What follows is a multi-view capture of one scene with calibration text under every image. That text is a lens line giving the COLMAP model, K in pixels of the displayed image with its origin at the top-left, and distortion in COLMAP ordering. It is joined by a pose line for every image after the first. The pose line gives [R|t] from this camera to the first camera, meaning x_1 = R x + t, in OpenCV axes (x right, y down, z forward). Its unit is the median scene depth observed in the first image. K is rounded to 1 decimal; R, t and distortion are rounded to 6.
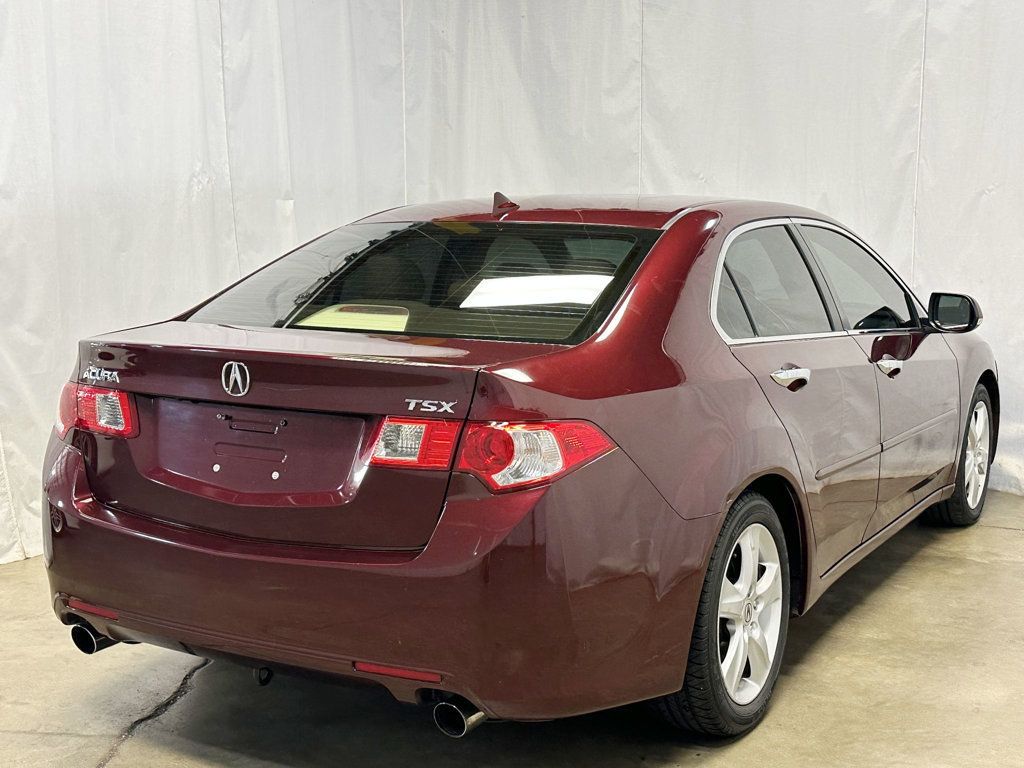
lens RADIAL K [[1327.7, 0, 512.0], [0, 1327.7, 384.0], [0, 0, 1]] dist [0.269705, -0.765114]
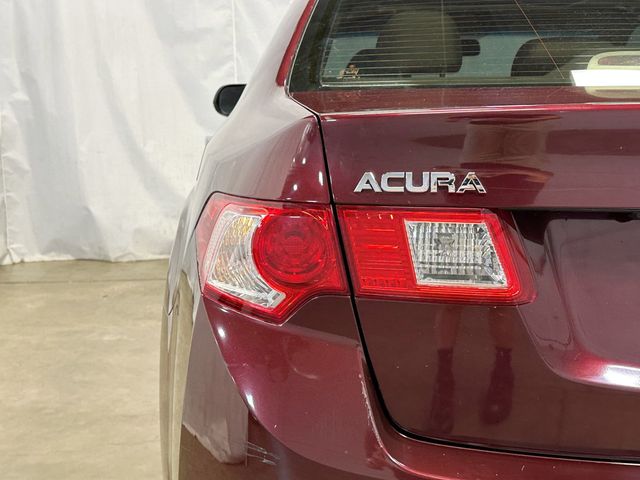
lens RADIAL K [[829.8, 0, 320.0], [0, 829.8, 240.0], [0, 0, 1]] dist [0.269705, -0.765114]
pose [[0.849241, -0.097114, 0.518998, -0.535687], [0.066868, 0.994807, 0.076730, -0.012306], [-0.523755, -0.030458, 0.851324, 0.834305]]
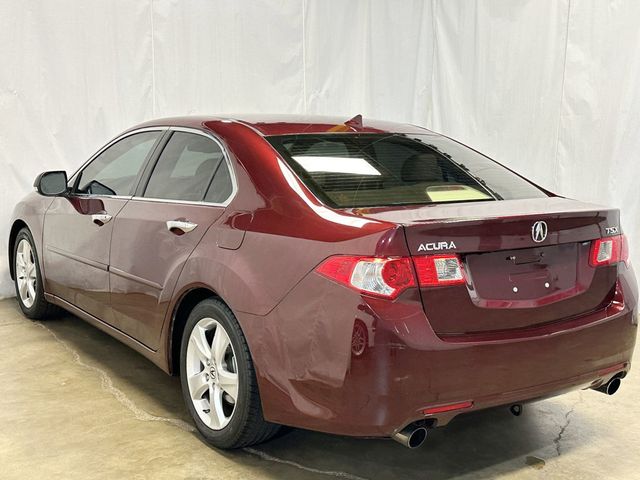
lens RADIAL K [[829.8, 0, 320.0], [0, 829.8, 240.0], [0, 0, 1]] dist [0.269705, -0.765114]
pose [[0.407358, -0.124861, 0.904693, -1.257772], [0.101813, 0.990644, 0.090879, -0.115651], [-0.907576, 0.055089, 0.416259, 0.812632]]
